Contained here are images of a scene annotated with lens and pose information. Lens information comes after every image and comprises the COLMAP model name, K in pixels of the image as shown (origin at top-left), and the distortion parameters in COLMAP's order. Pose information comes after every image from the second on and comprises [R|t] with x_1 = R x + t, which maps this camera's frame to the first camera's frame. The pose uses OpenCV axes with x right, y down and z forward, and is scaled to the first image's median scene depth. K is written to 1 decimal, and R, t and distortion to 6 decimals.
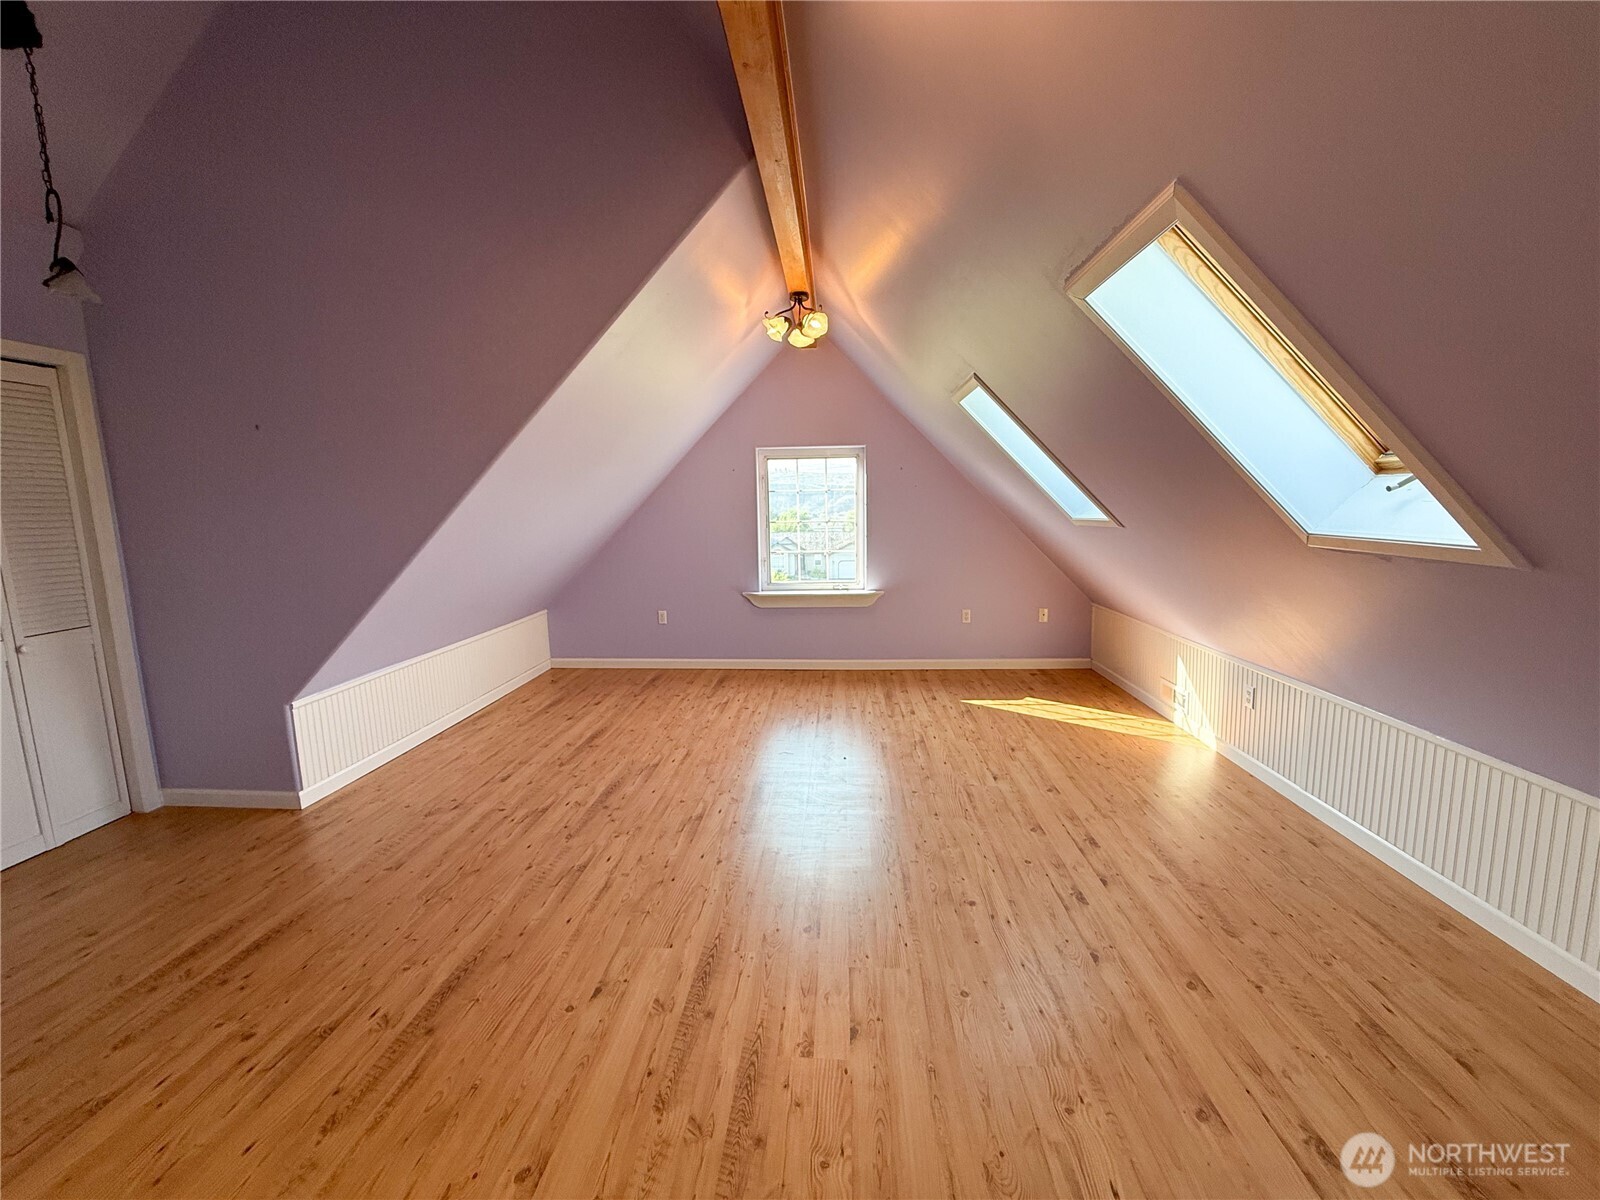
lens RADIAL K [[638.9, 0, 796.3], [0, 638.9, 599.4], [0, 0, 1]] dist [0.001342, 0.000015]
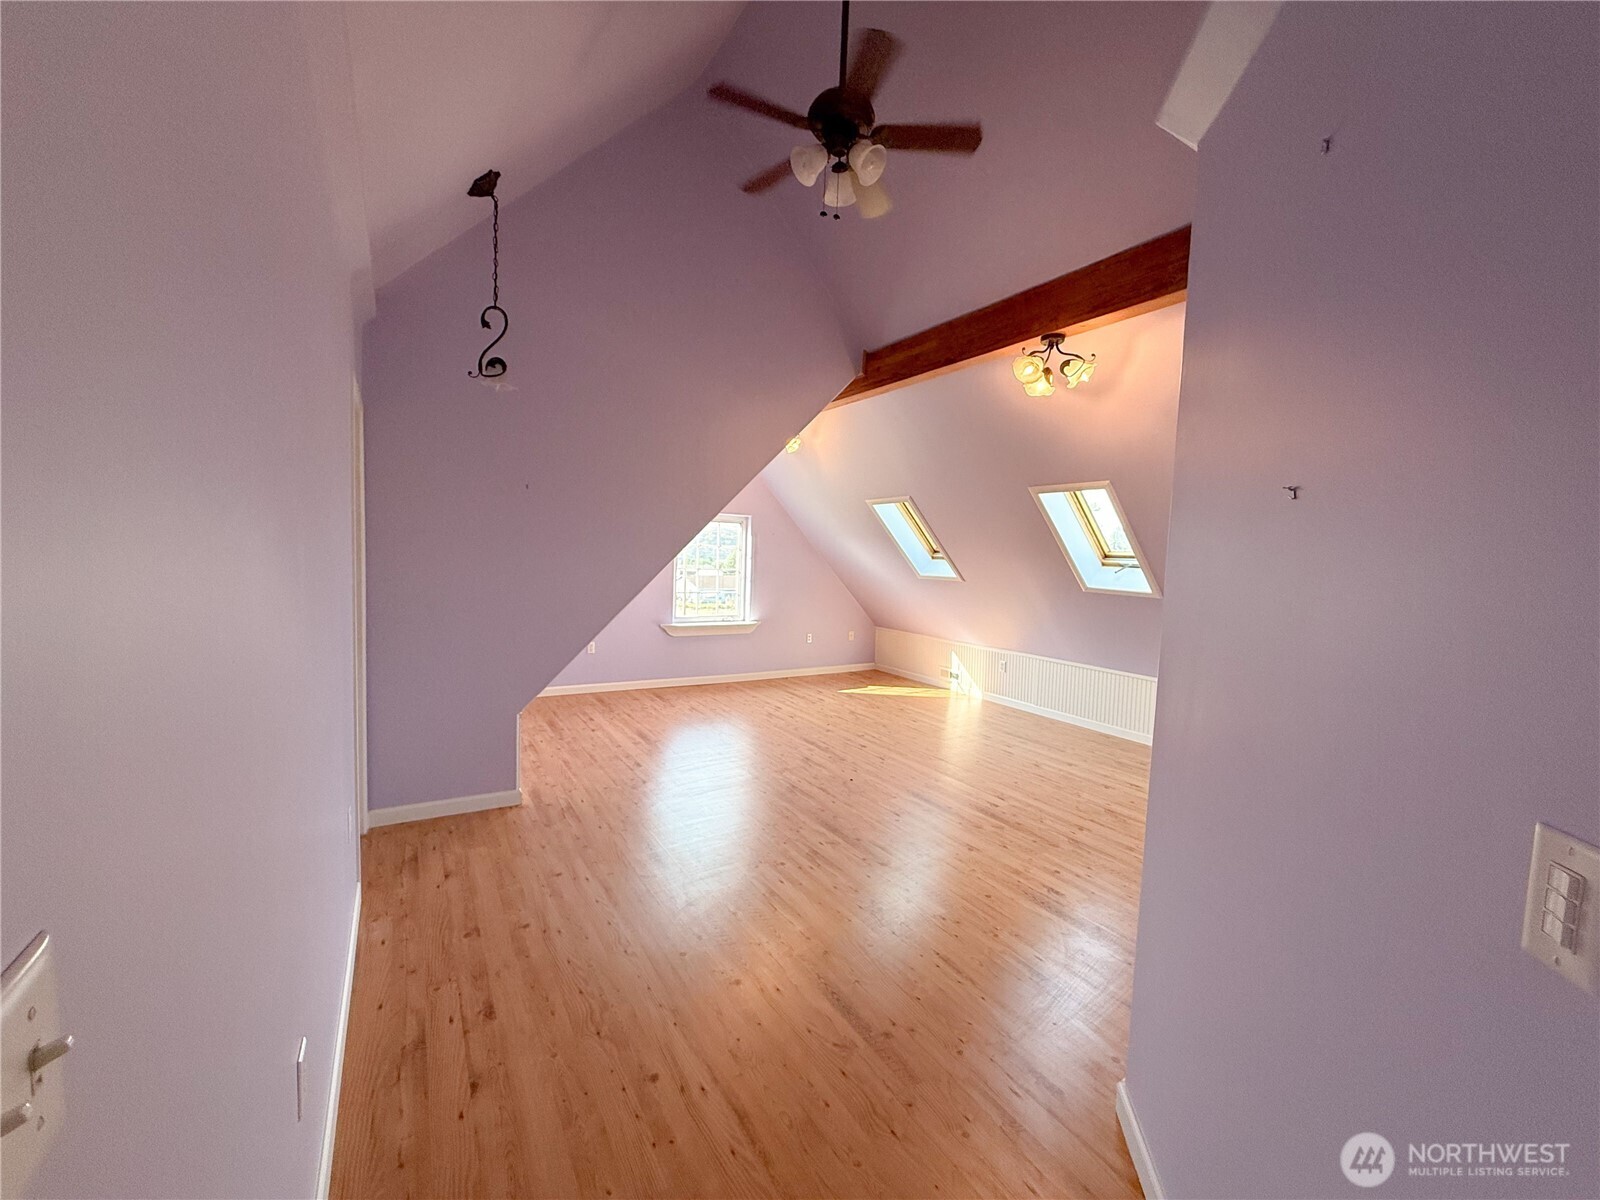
lens RADIAL K [[638.9, 0, 796.3], [0, 638.9, 599.4], [0, 0, 1]] dist [0.001342, 0.000015]
pose [[0.810602, 0.005120, 0.585576, -0.793366], [0.035734, 0.997666, -0.058190, 0.028877], [-0.584507, 0.068094, 0.808527, -0.205255]]
